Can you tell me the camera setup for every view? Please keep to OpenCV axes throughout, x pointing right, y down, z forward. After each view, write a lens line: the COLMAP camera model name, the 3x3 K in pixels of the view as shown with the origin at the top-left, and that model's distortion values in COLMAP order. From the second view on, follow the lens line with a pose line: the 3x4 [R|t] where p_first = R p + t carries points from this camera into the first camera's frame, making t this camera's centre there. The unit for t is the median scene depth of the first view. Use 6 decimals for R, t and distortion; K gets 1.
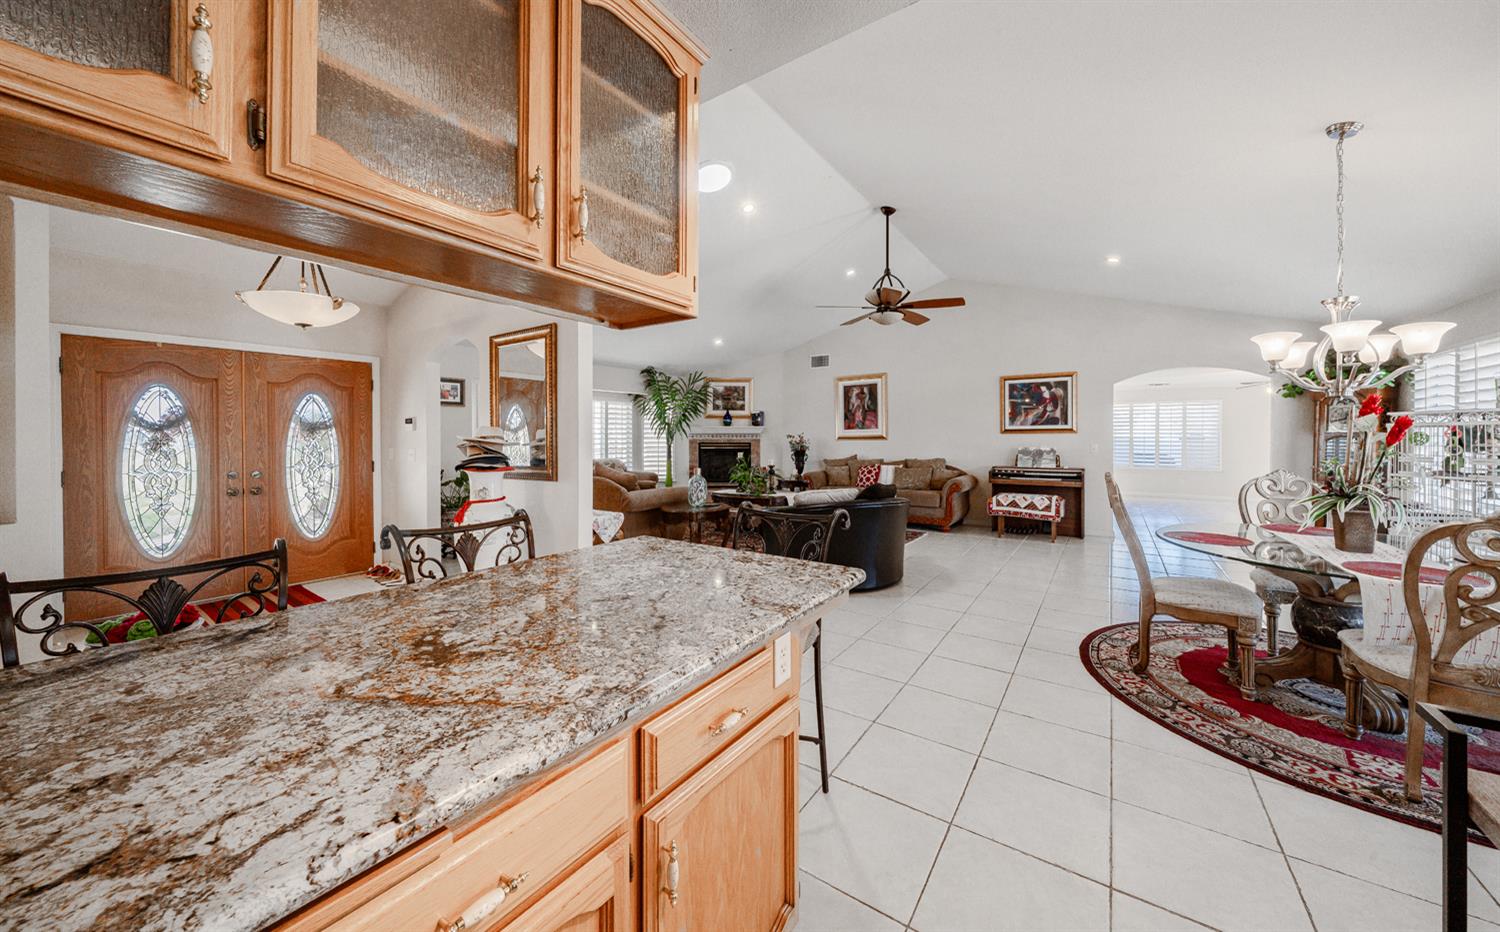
lens RADIAL K [[523.8, 0, 757.7], [0, 523.8, 438.6], [0, 0, 1]] dist [-0.001570, -0.000026]
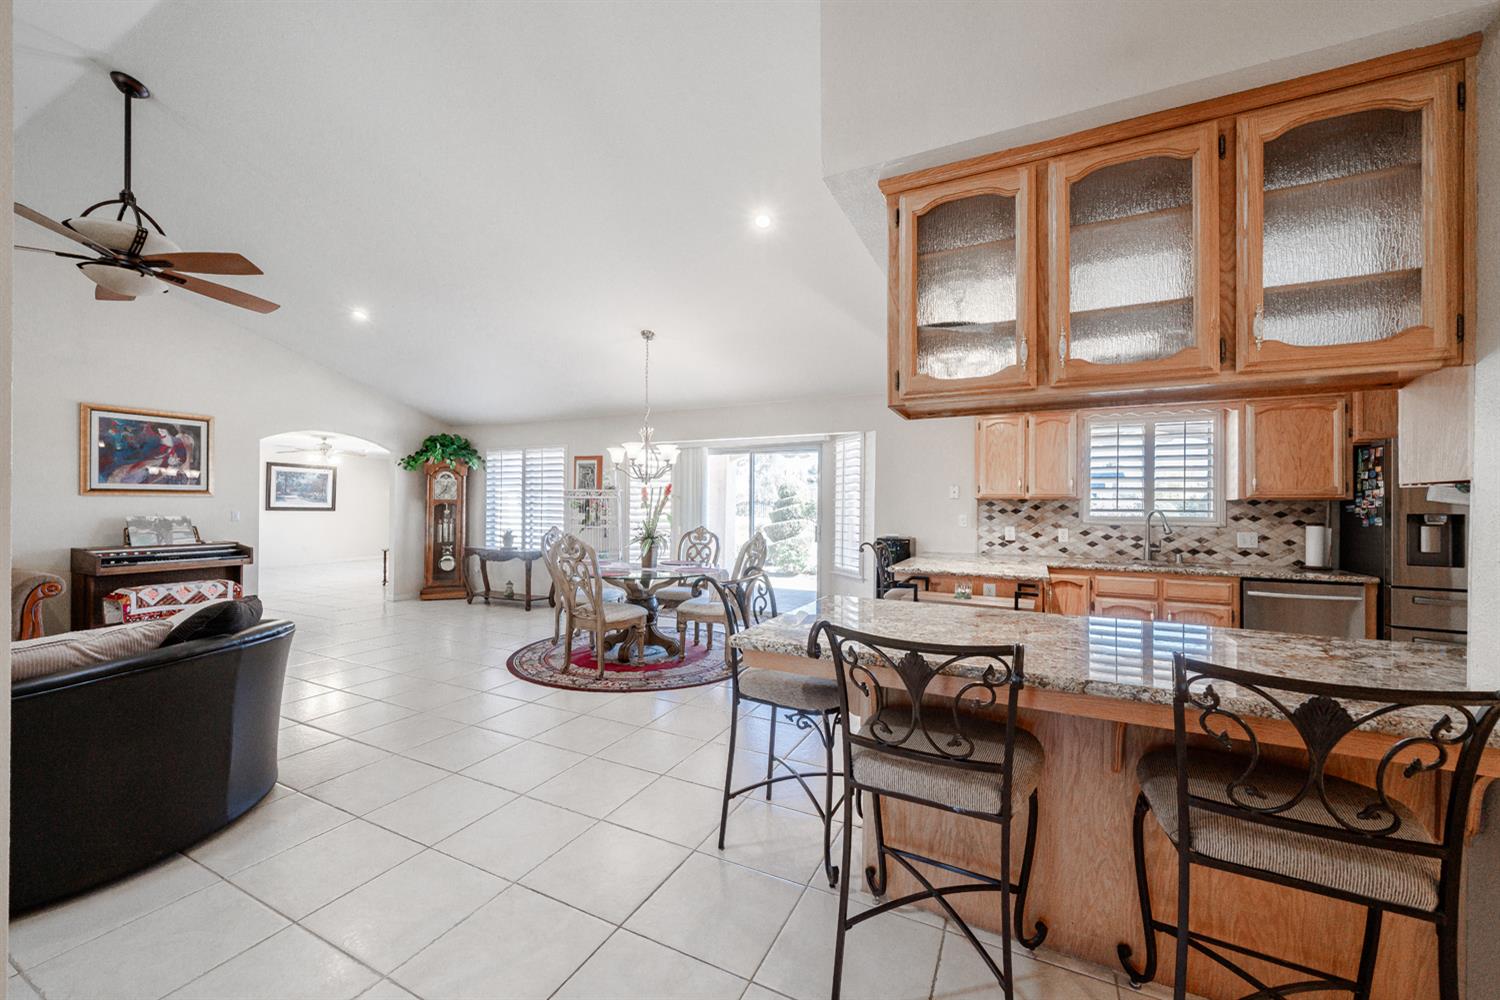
lens RADIAL K [[582.8, 0, 732.0], [0, 582.8, 505.4], [0, 0, 1]] dist [-0.002290, -0.000175]
pose [[-0.118424, -0.001830, 0.992961, -0.265739], [-0.004508, 0.999989, 0.001305, -0.001633], [-0.992953, -0.004322, -0.118431, 0.277022]]
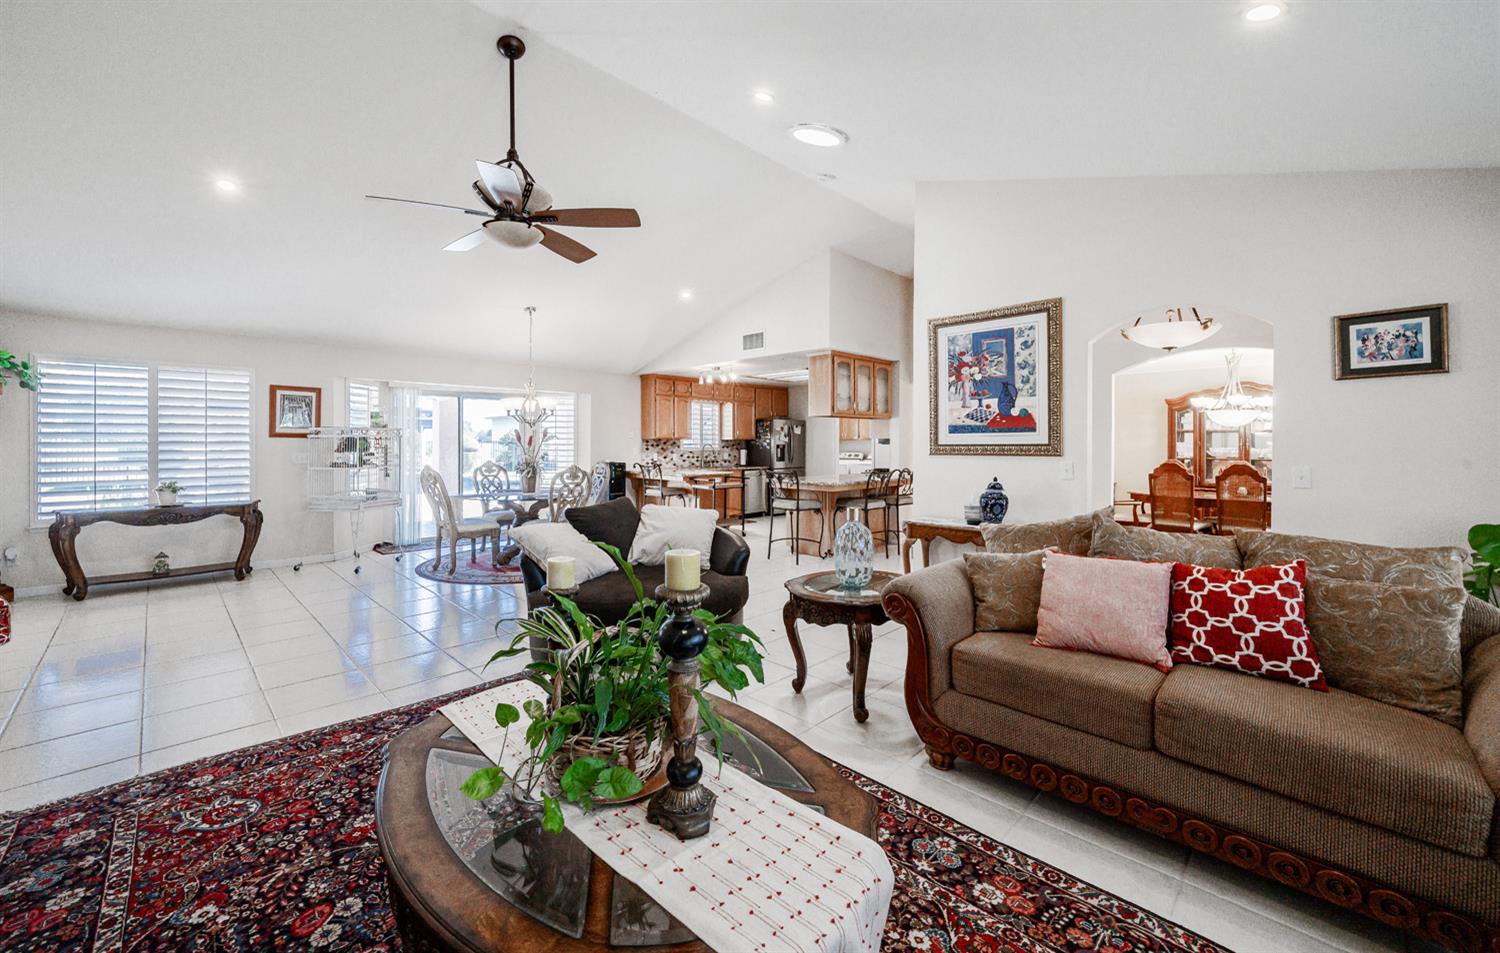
lens RADIAL K [[592.4, 0, 732.2], [0, 592.4, 447.0], [0, 0, 1]] dist [-0.001068, -0.000126]
pose [[-0.980849, -0.003141, 0.194746, -0.077729], [-0.001199, 0.999948, 0.010091, -0.004680], [-0.194768, 0.009664, -0.980802, 0.992022]]
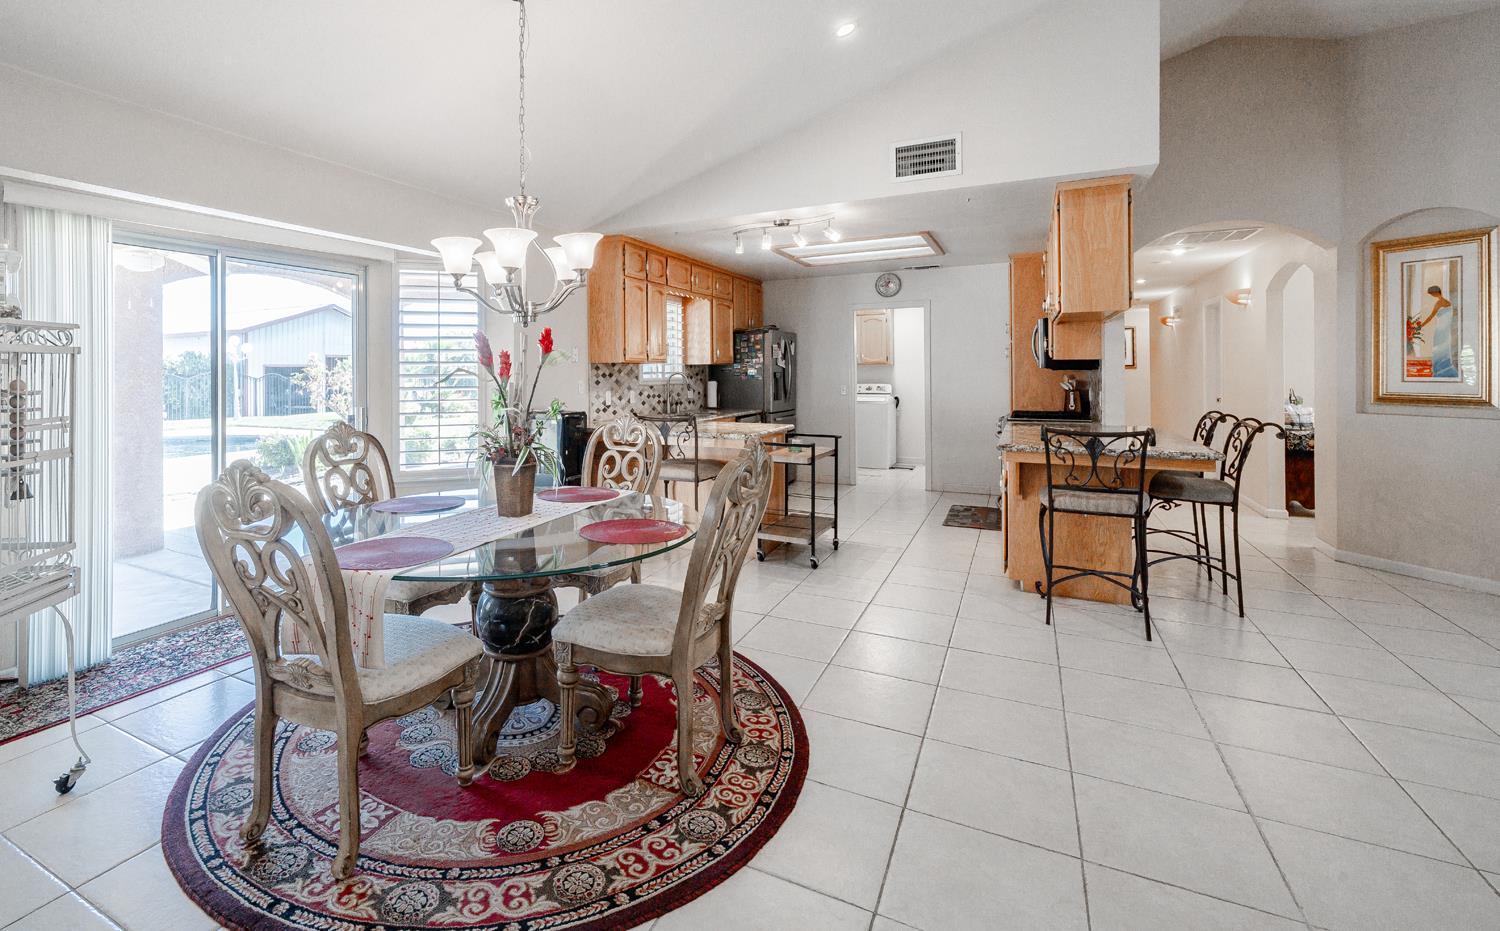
lens RADIAL K [[686.5, 0, 658.8], [0, 686.5, 368.0], [0, 0, 1]] dist [0.000820, -0.001230]
pose [[-0.994786, 0.005735, -0.101818, 0.298304], [0.005805, 0.999983, -0.000399, -0.002896], [0.101814, -0.000988, -0.994803, 0.602960]]
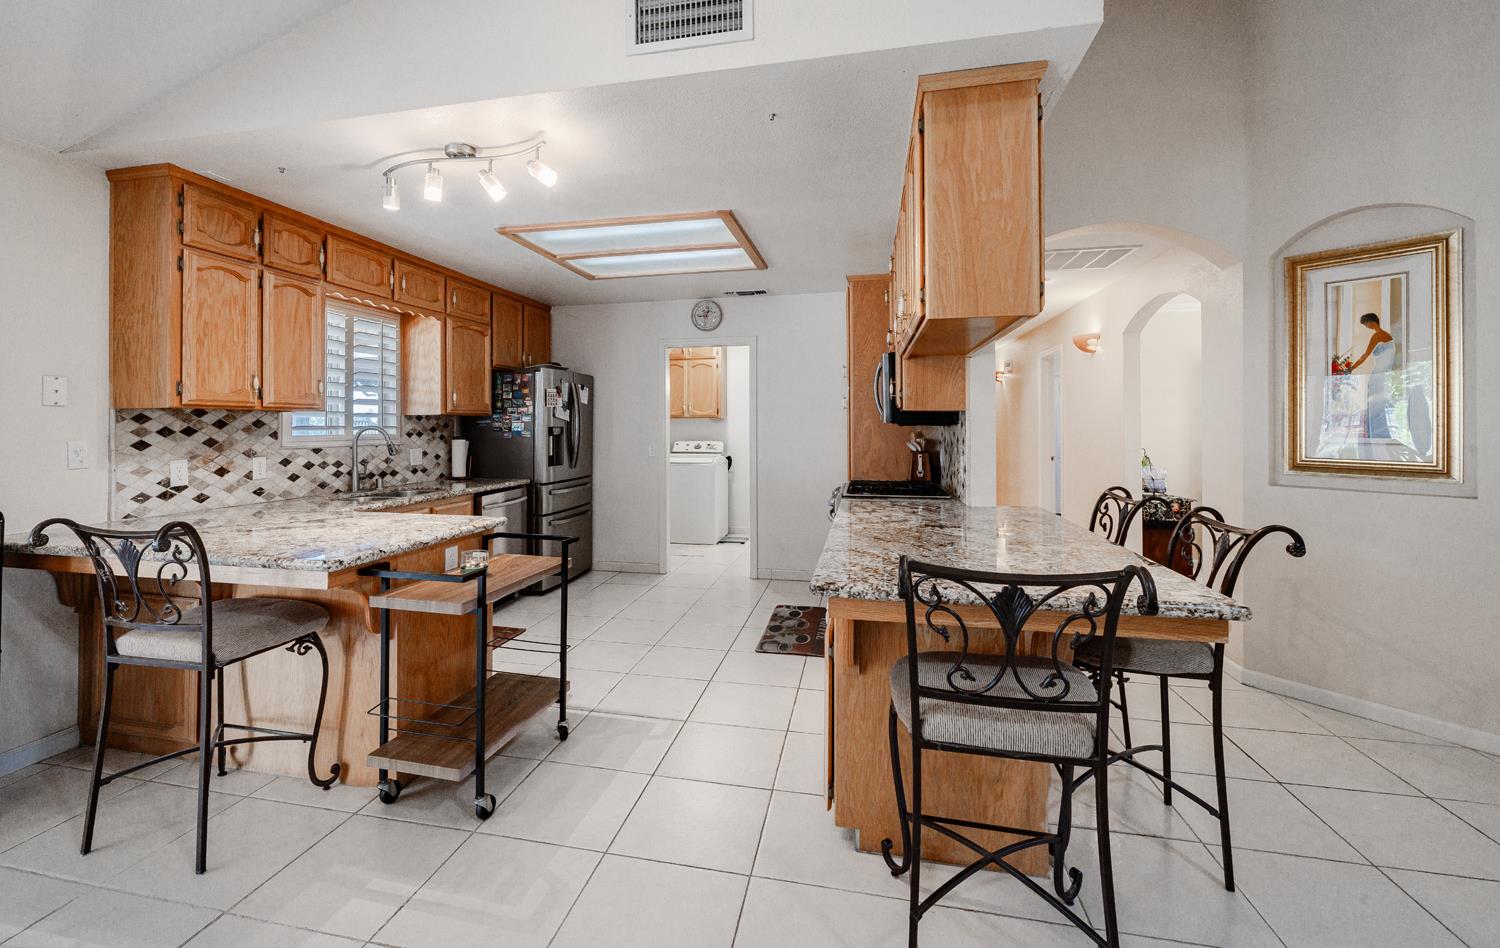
lens RADIAL K [[634.4, 0, 721.5], [0, 634.4, 415.7], [0, 0, 1]] dist [-0.004082, 0.000094]
pose [[-0.932575, -0.004043, -0.360954, 0.130498], [-0.000152, 0.999942, -0.010806, -0.001241], [0.360977, -0.010022, -0.932521, 0.353692]]
